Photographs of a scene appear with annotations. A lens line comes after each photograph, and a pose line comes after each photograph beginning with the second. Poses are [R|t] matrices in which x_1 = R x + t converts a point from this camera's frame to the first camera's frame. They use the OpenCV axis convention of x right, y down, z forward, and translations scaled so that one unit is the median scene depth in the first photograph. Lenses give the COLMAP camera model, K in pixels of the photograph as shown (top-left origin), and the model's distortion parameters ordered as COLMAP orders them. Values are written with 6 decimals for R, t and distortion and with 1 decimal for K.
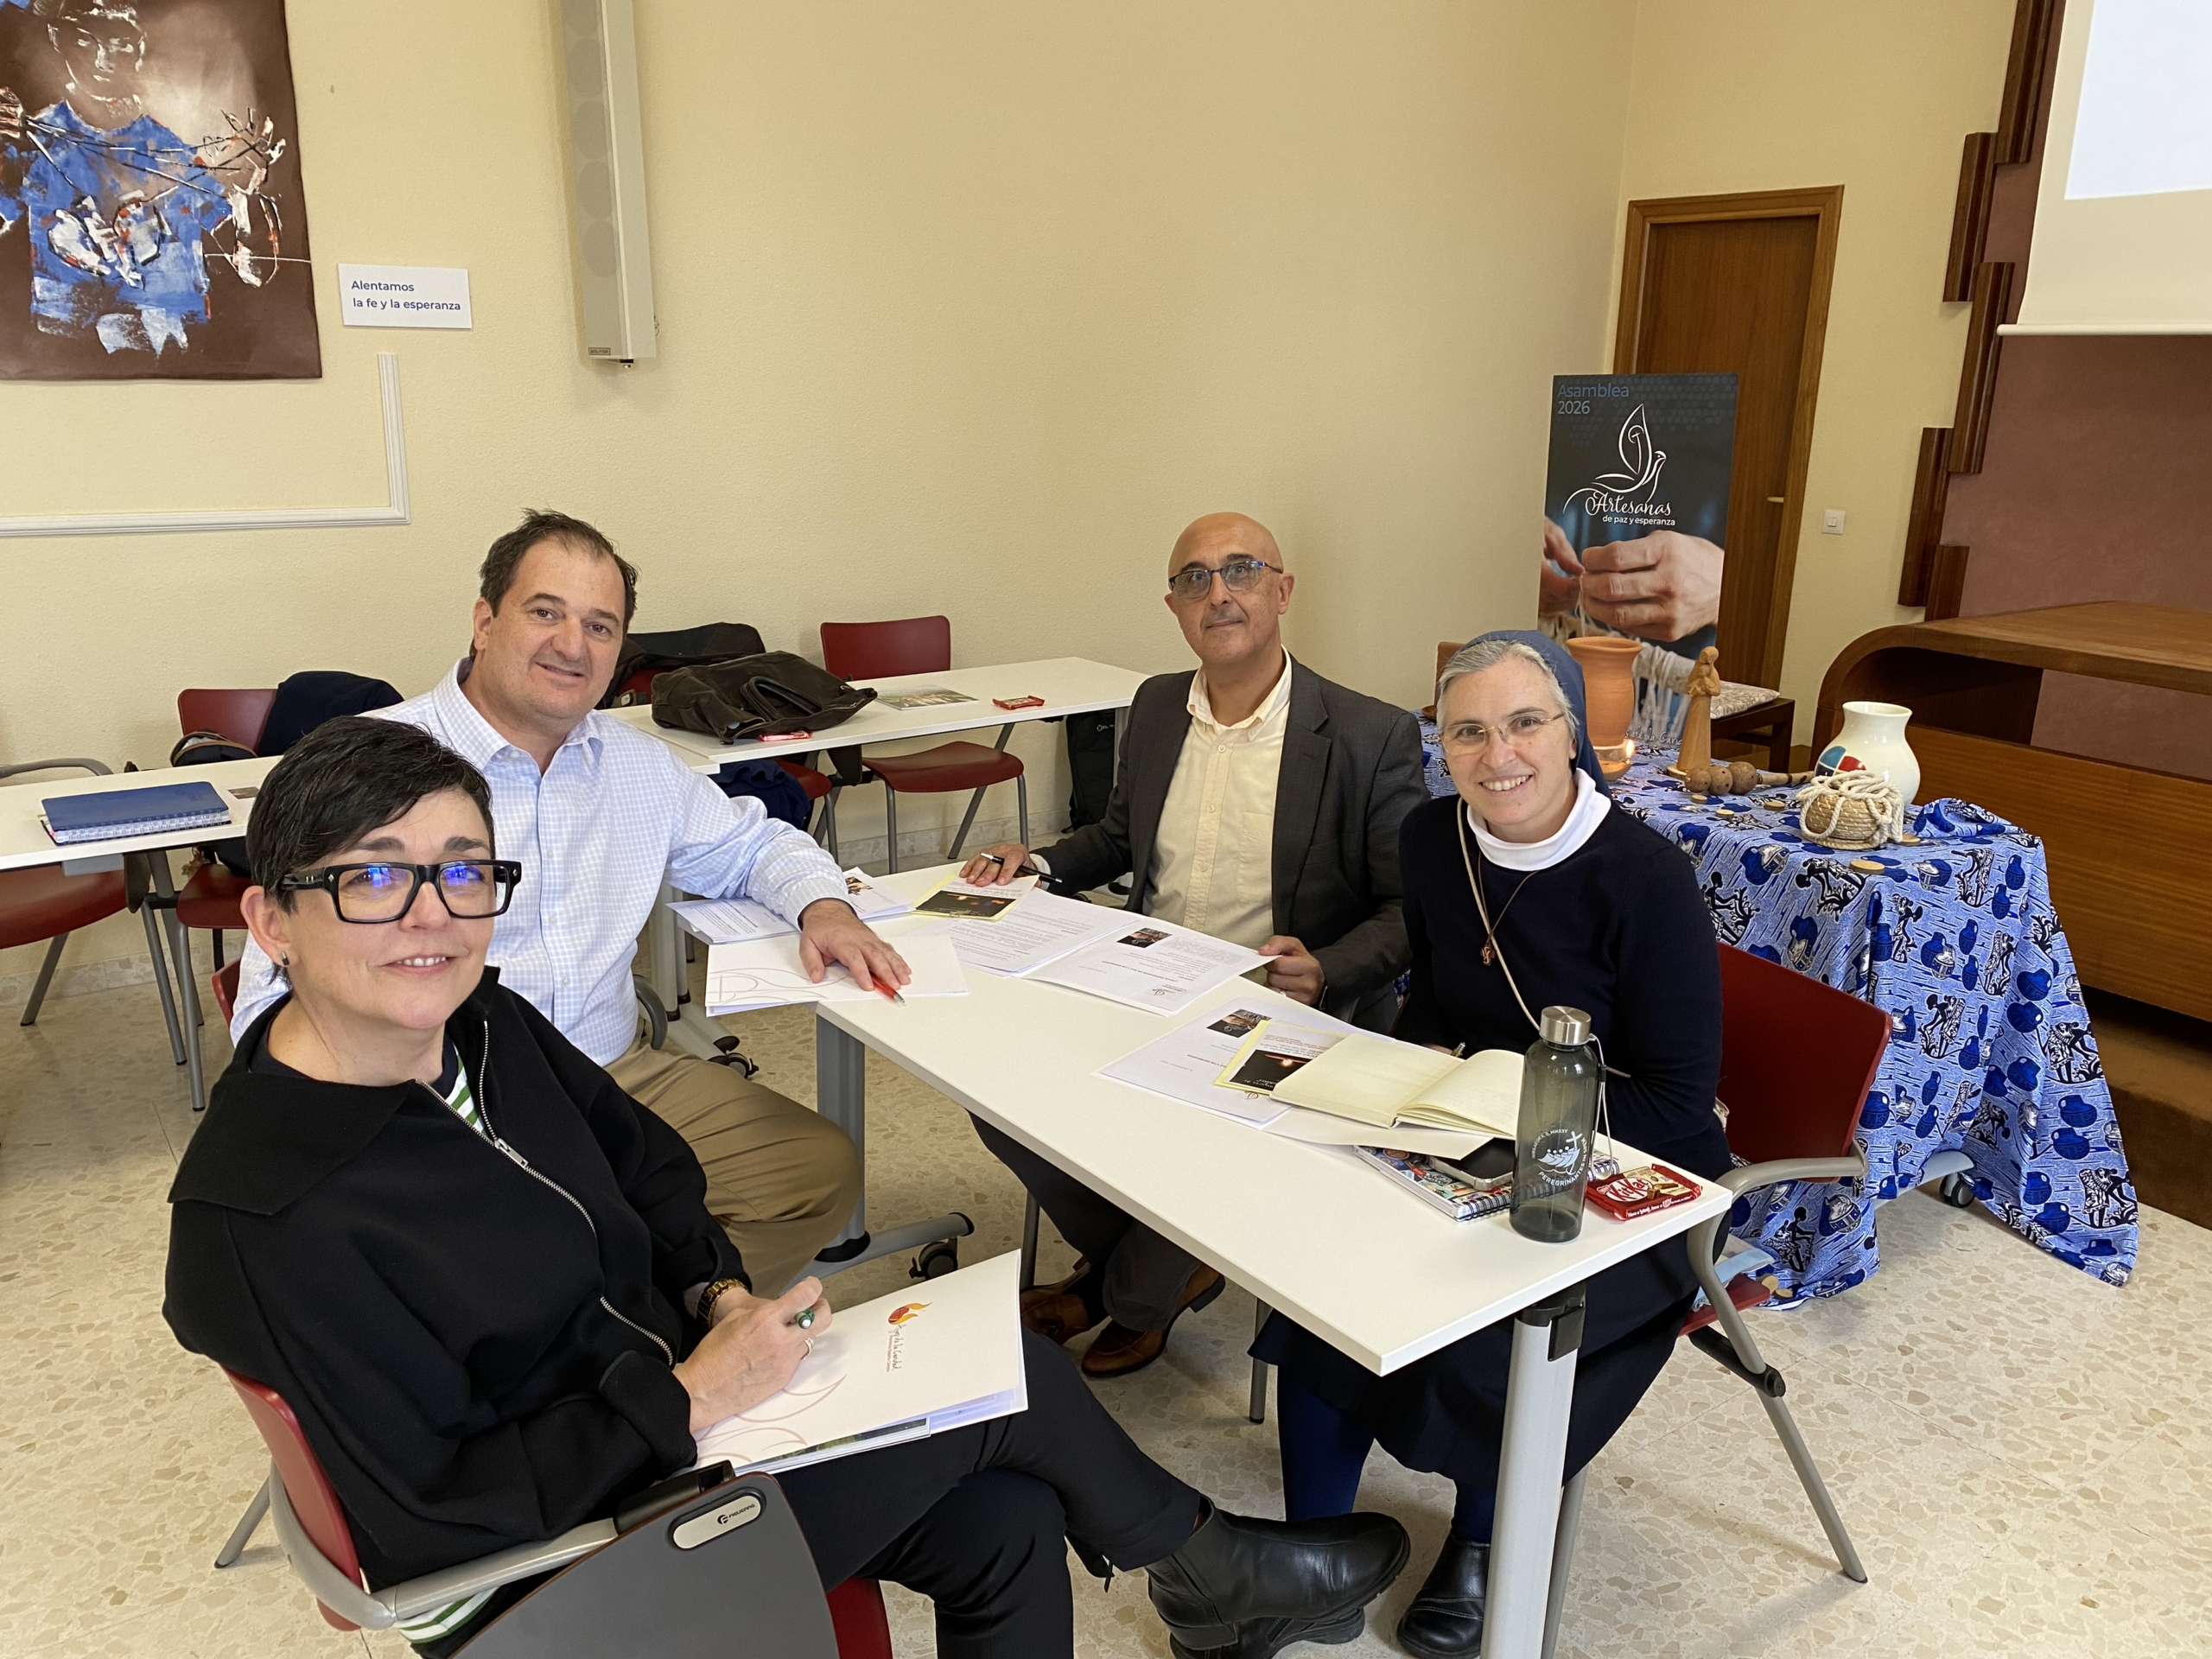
lens RADIAL K [[1677.8, 0, 1106.0], [0, 1677.8, 829.5], [0, 0, 1]] dist [0.009642, 0.002390]
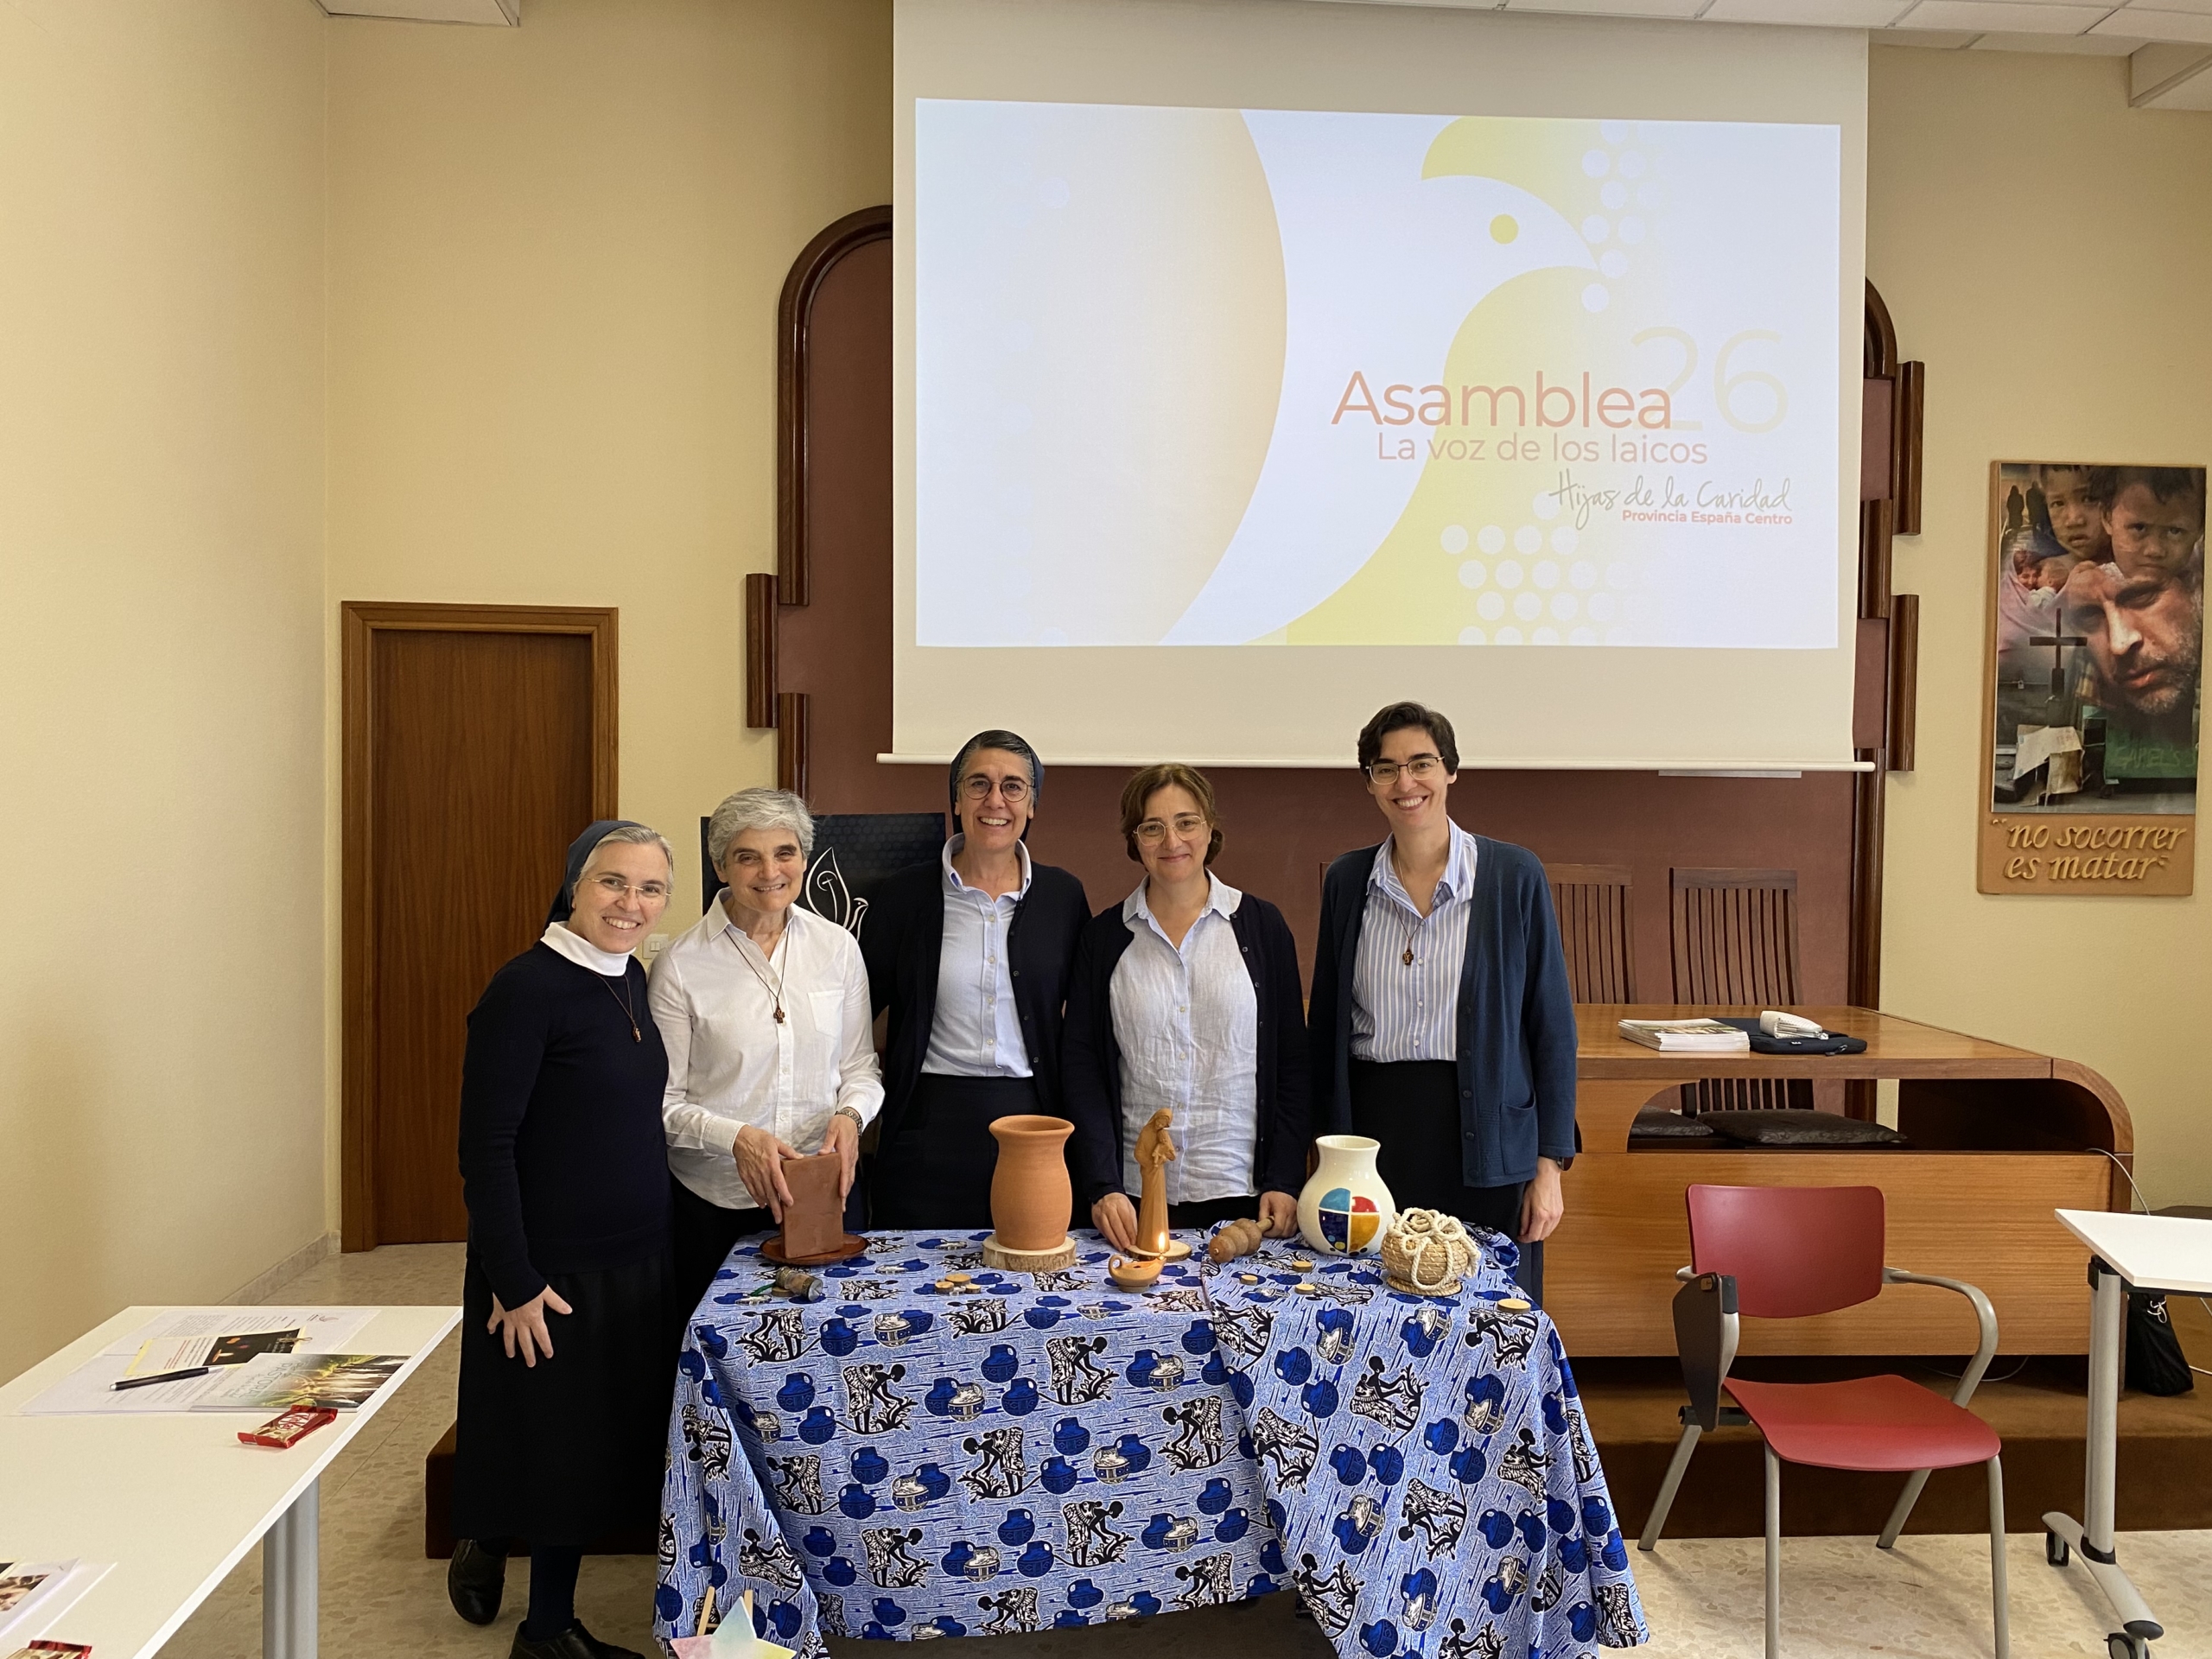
lens RADIAL K [[1677.8, 0, 1106.0], [0, 1677.8, 829.5], [0, 0, 1]] dist [0.009642, 0.002390]
pose [[0.528345, -0.036431, 0.848248, -0.352433], [0.223665, 0.969761, -0.097663, -0.144256], [-0.819040, 0.241323, 0.520516, 0.422075]]
